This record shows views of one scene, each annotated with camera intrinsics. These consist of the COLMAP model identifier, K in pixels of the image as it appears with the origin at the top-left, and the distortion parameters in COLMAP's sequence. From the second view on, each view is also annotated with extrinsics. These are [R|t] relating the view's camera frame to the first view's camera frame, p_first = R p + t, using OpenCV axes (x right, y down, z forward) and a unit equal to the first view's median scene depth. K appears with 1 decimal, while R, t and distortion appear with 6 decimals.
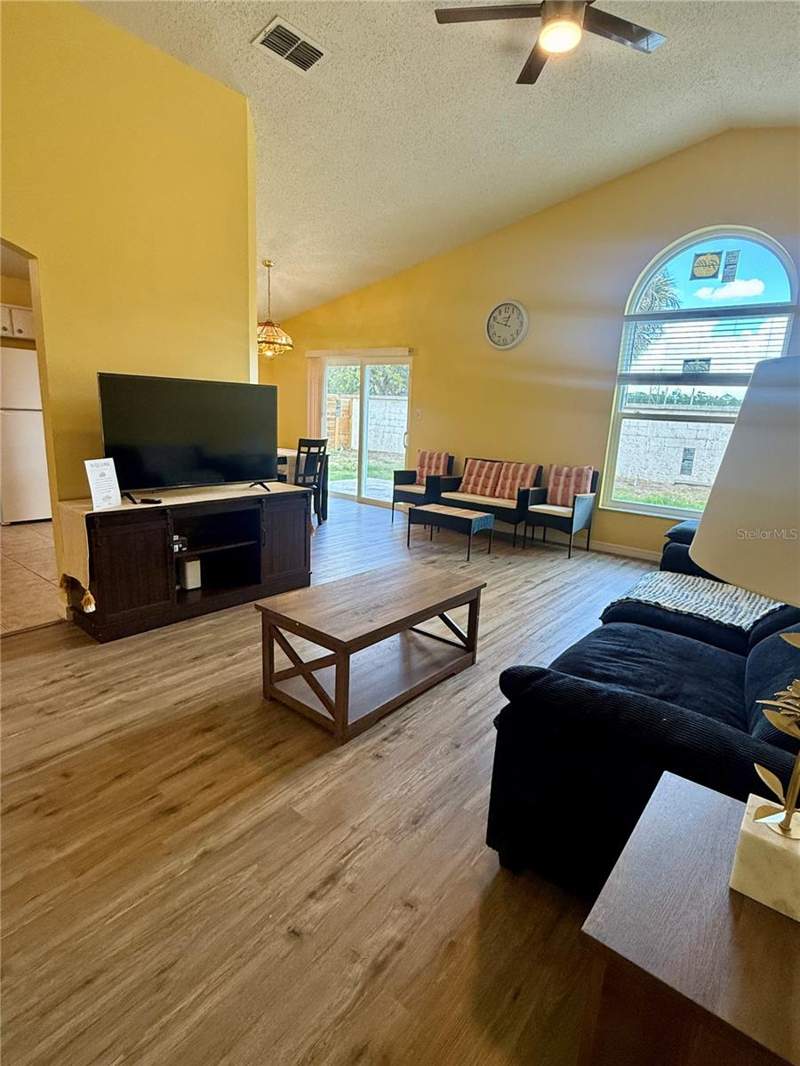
lens RADIAL K [[537.9, 0, 403.2], [0, 537.9, 528.4], [0, 0, 1]] dist [0.004027, 0.001088]
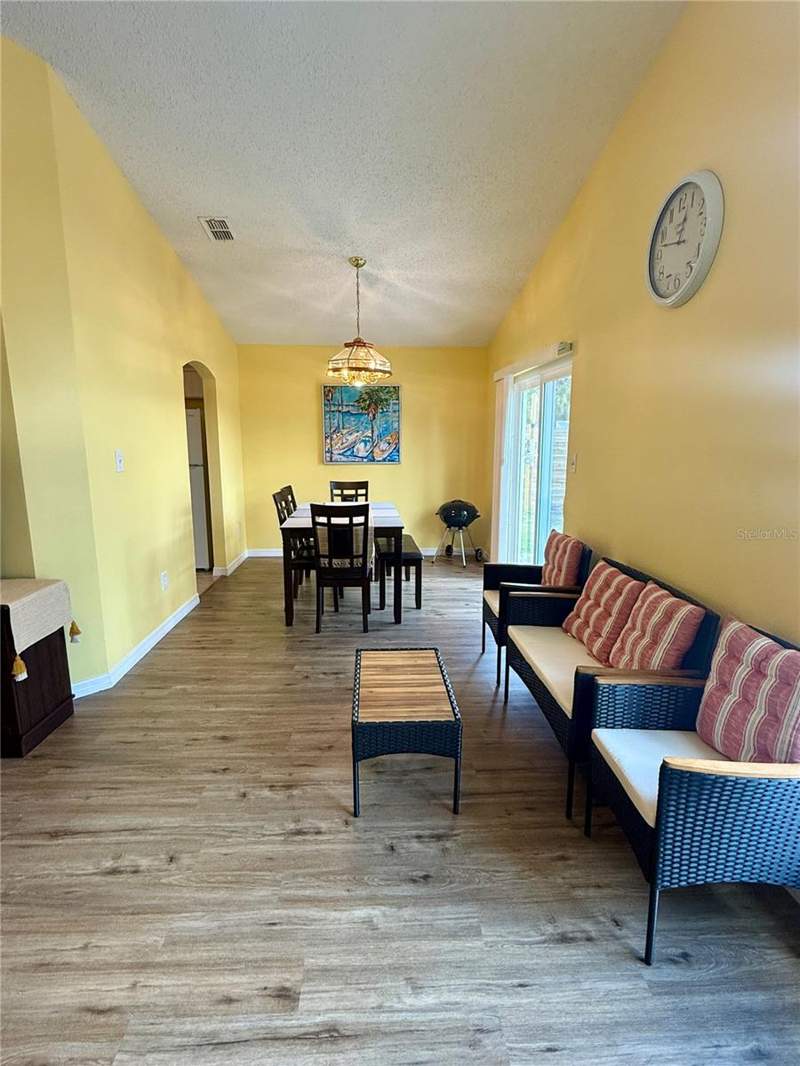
lens RADIAL K [[537.9, 0, 404.8], [0, 537.9, 531.7], [0, 0, 1]] dist [0.004027, 0.001088]
pose [[0.661485, 0.087961, -0.744782, 0.384259], [-0.134062, 0.990971, -0.002032, -0.143975], [0.737879, 0.101191, 0.667304, 0.627316]]
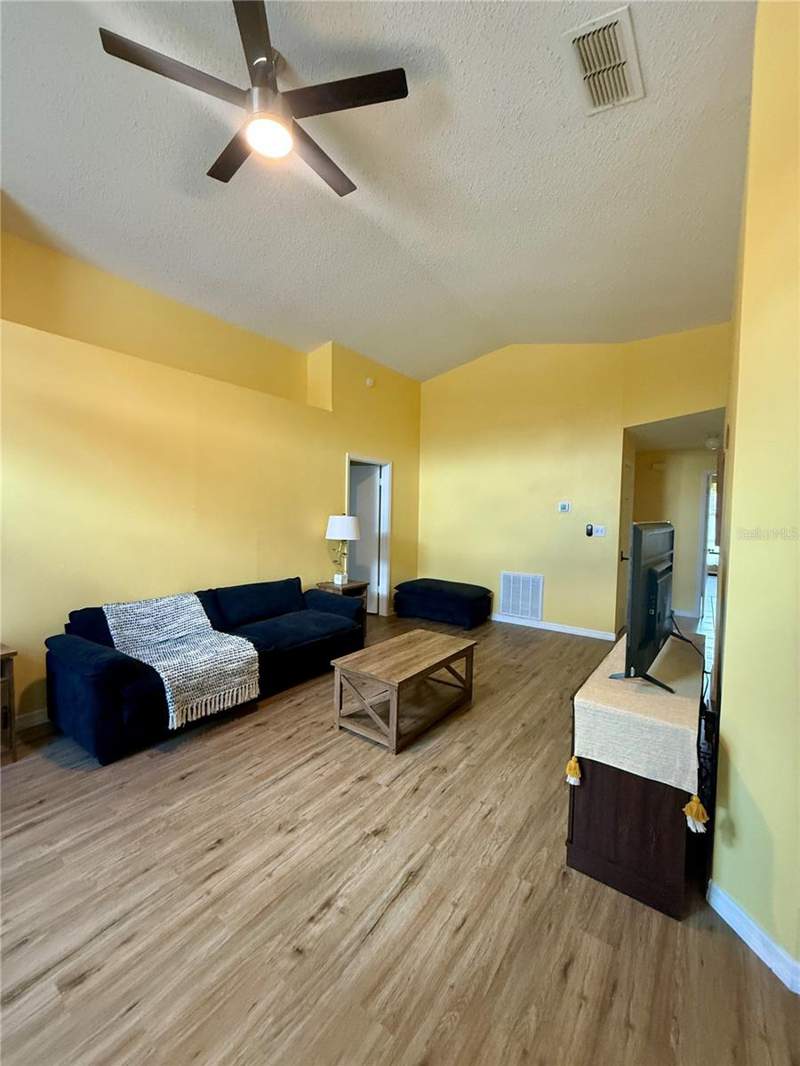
lens RADIAL K [[423.5, 0, 400.8], [0, 423.5, 532.3], [0, 0, 1]] dist [0.001701, 0.000257]
pose [[-0.996847, -0.061700, -0.049883, 0.029745], [-0.072384, 0.964680, 0.253284, -0.230562], [0.032493, 0.256096, -0.966105, 0.941640]]
